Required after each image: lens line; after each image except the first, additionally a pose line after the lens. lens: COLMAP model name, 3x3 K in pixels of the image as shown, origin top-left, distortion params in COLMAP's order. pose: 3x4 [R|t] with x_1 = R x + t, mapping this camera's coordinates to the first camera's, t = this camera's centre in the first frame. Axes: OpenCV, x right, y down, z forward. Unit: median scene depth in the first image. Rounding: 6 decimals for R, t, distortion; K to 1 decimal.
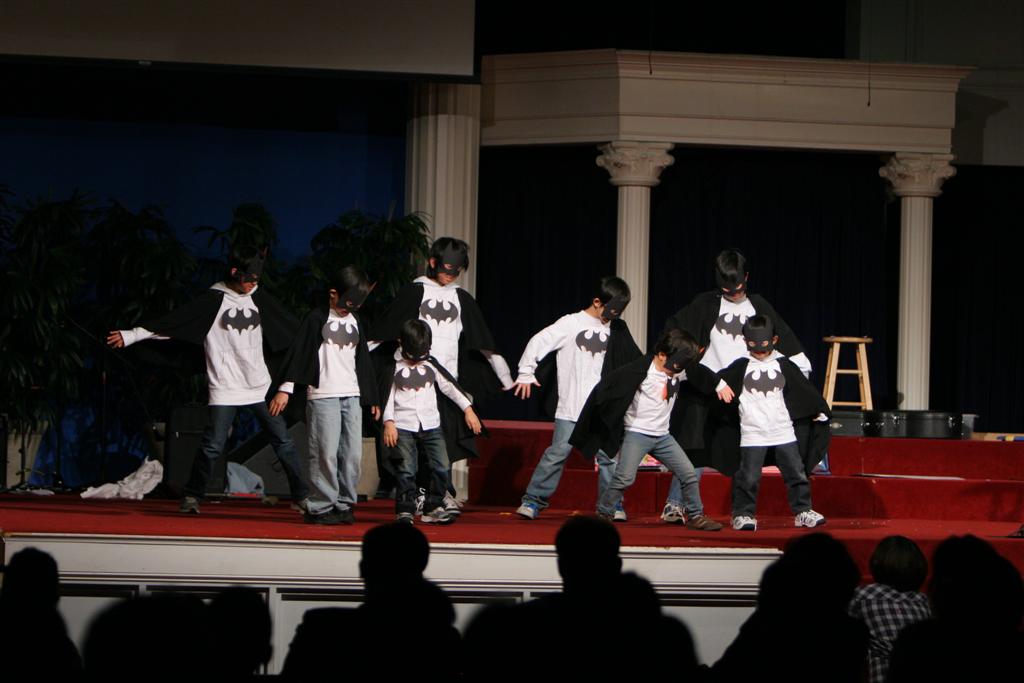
lens RADIAL K [[4475.9, 0, 512.2], [0, 4475.9, 340.2], [0, 0, 1]] dist [0.012458, 0.000000]
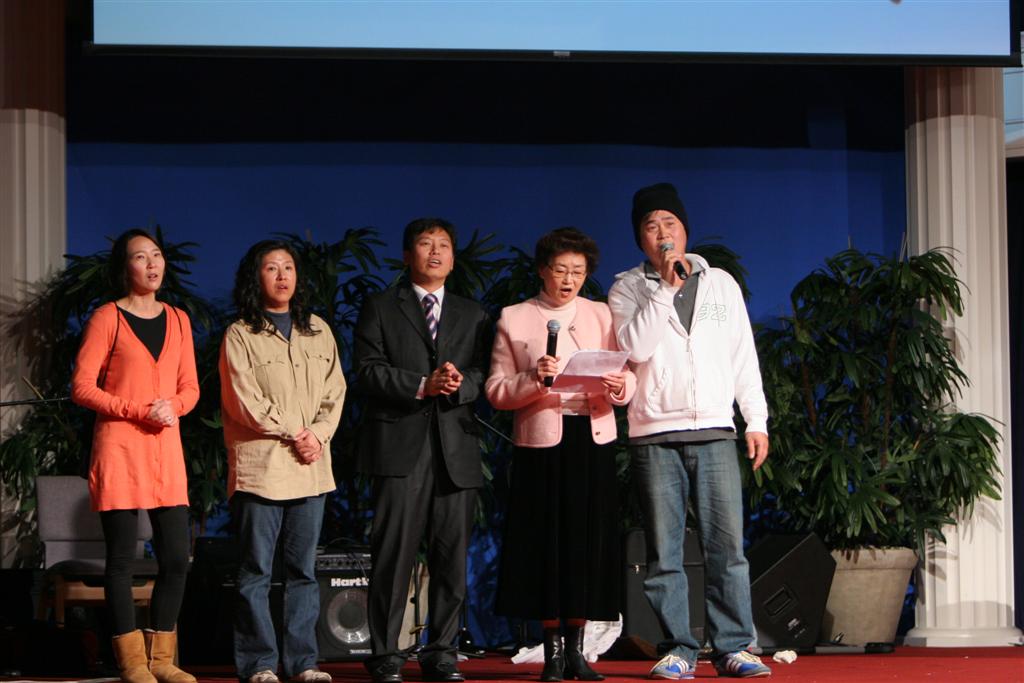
lens RADIAL K [[4475.9, 0, 511.5], [0, 4475.9, 342.3], [0, 0, 1]] dist [0.012458, 0.000000]
pose [[0.998890, -0.040361, -0.024268, -0.072885], [0.039661, 0.998802, -0.028659, 0.004537], [0.025395, 0.027665, 0.999295, 0.276015]]
